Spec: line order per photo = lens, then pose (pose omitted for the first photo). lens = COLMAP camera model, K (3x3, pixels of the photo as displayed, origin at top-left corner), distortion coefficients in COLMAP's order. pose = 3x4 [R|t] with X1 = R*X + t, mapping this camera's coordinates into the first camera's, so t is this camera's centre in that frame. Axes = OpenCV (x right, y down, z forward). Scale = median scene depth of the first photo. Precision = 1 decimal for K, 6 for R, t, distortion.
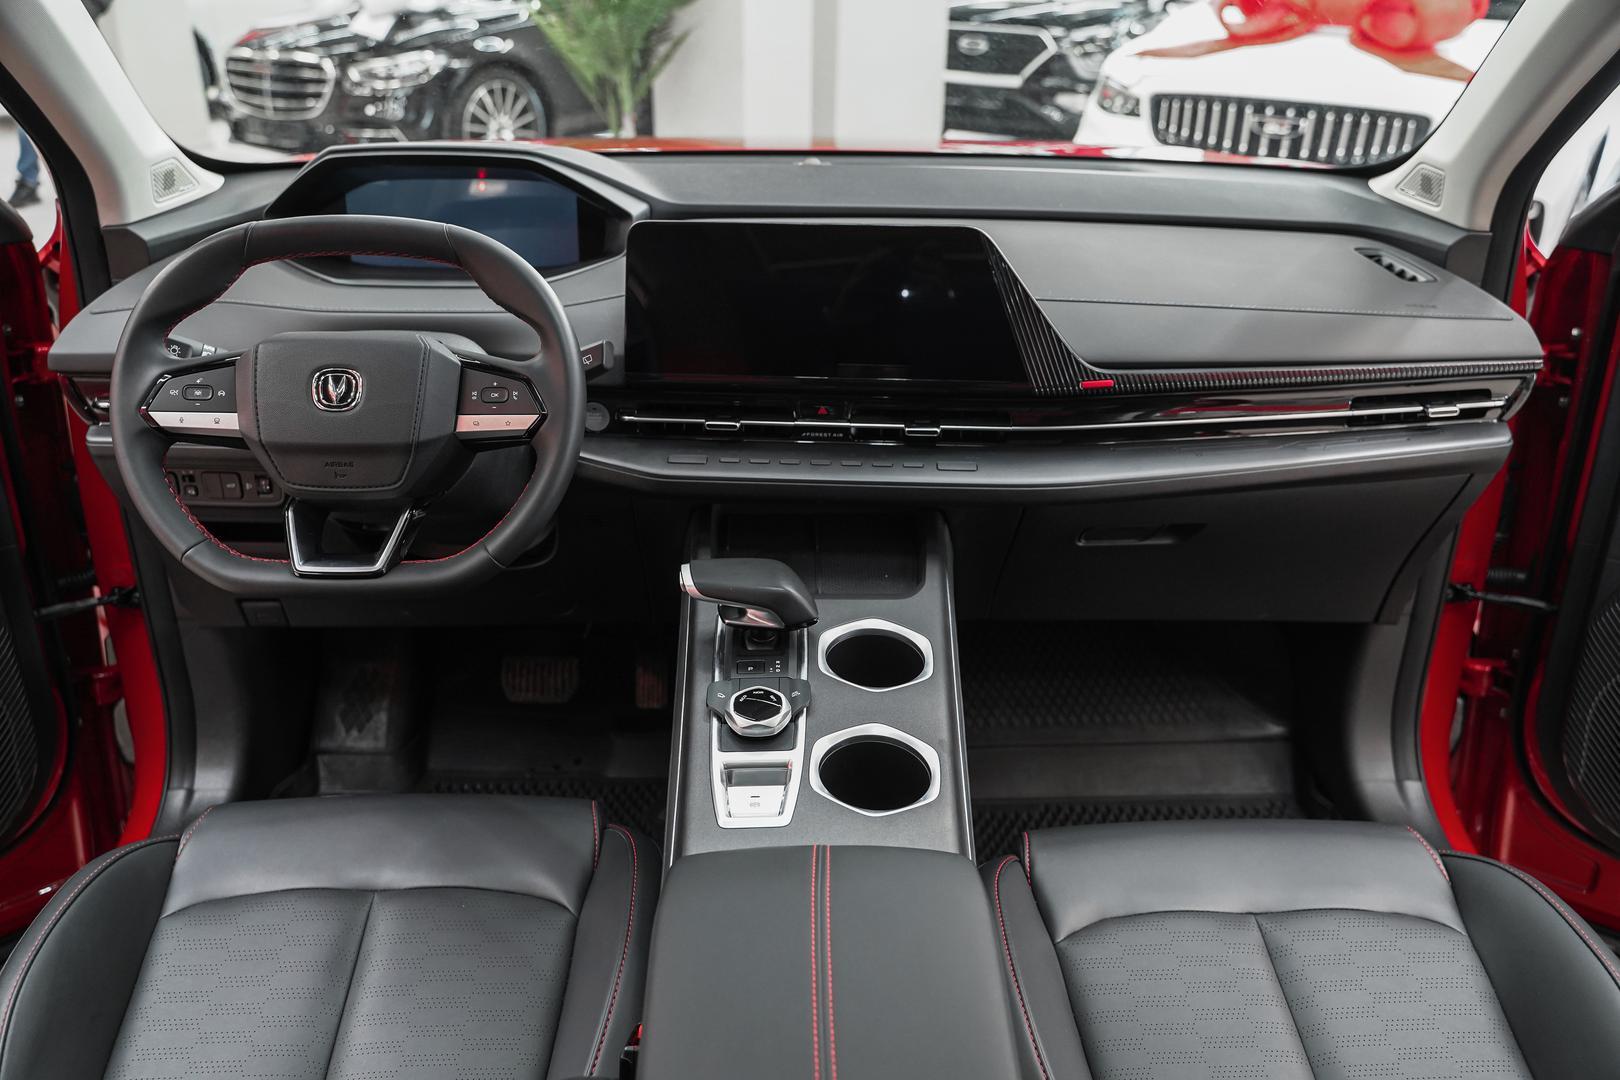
lens RADIAL K [[1237.1, 0, 810.0], [0, 1237.1, 540.0], [0, 0, 1]] dist [-0.010628, -0.001545]
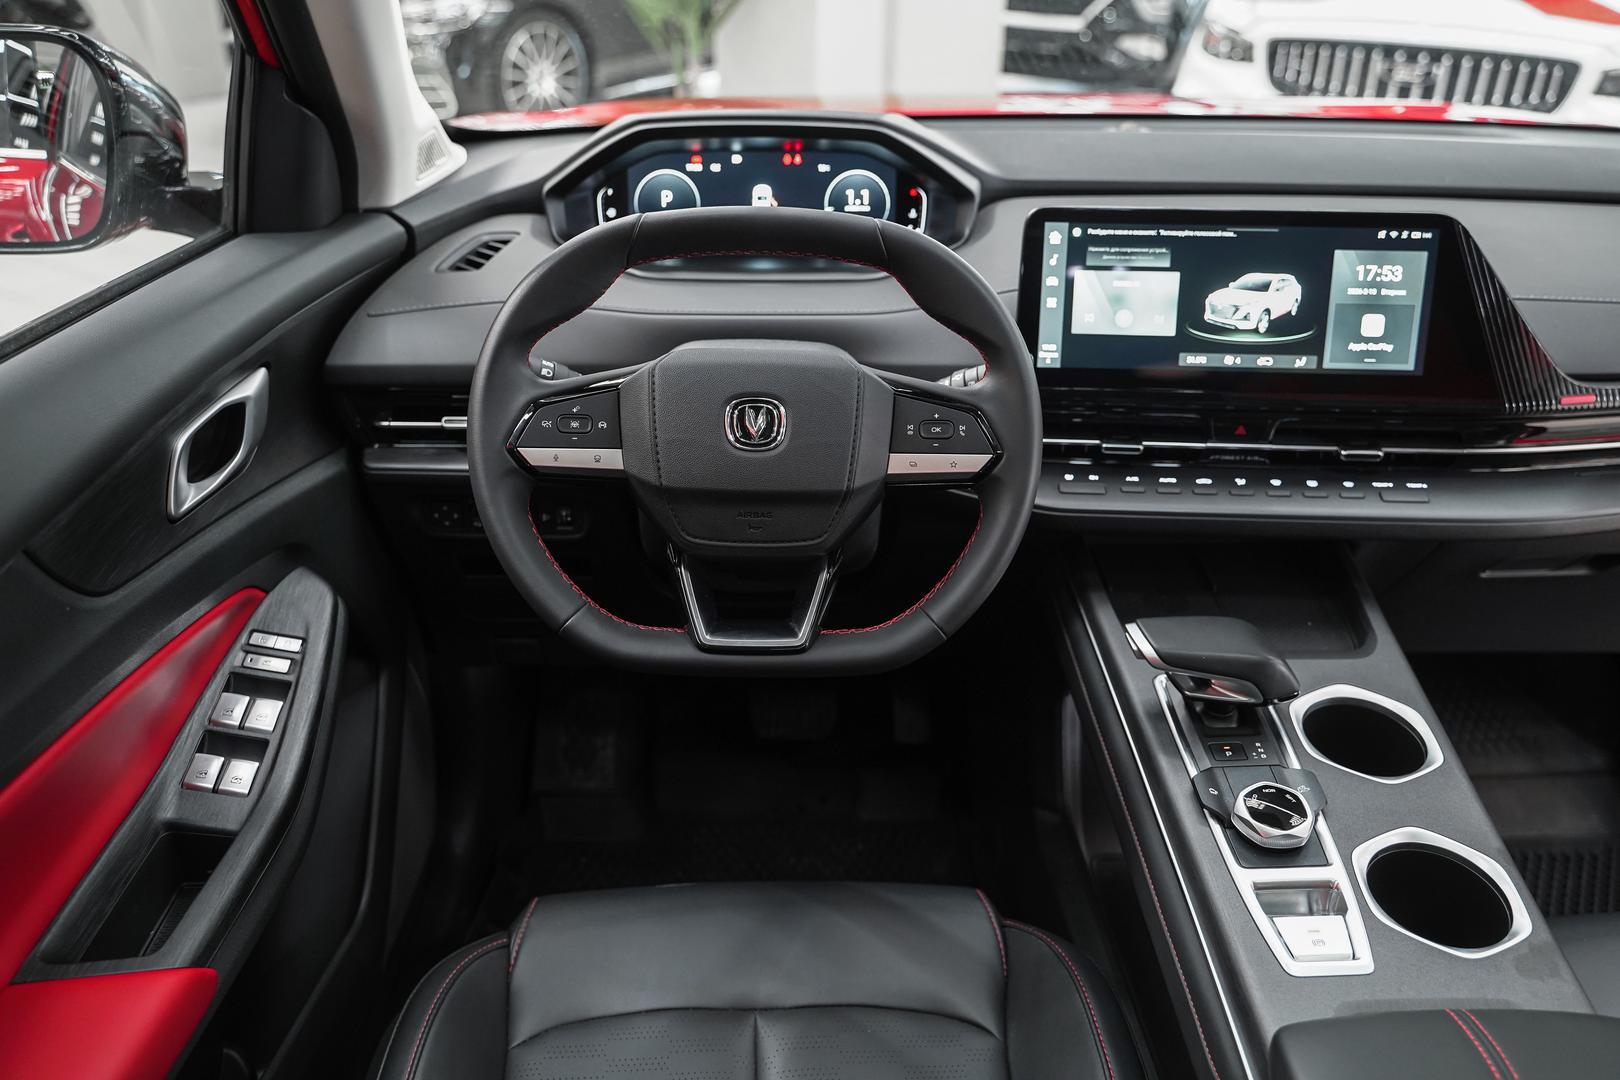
lens RADIAL K [[1249.9, 0, 810.0], [0, 1249.9, 540.0], [0, 0, 1]] dist [-0.008615, 0.002983]
pose [[0.999990, -0.003950, 0.002118, -0.304053], [0.003868, 0.999304, 0.037090, -0.066145], [-0.002263, -0.037081, 0.999310, 0.151326]]
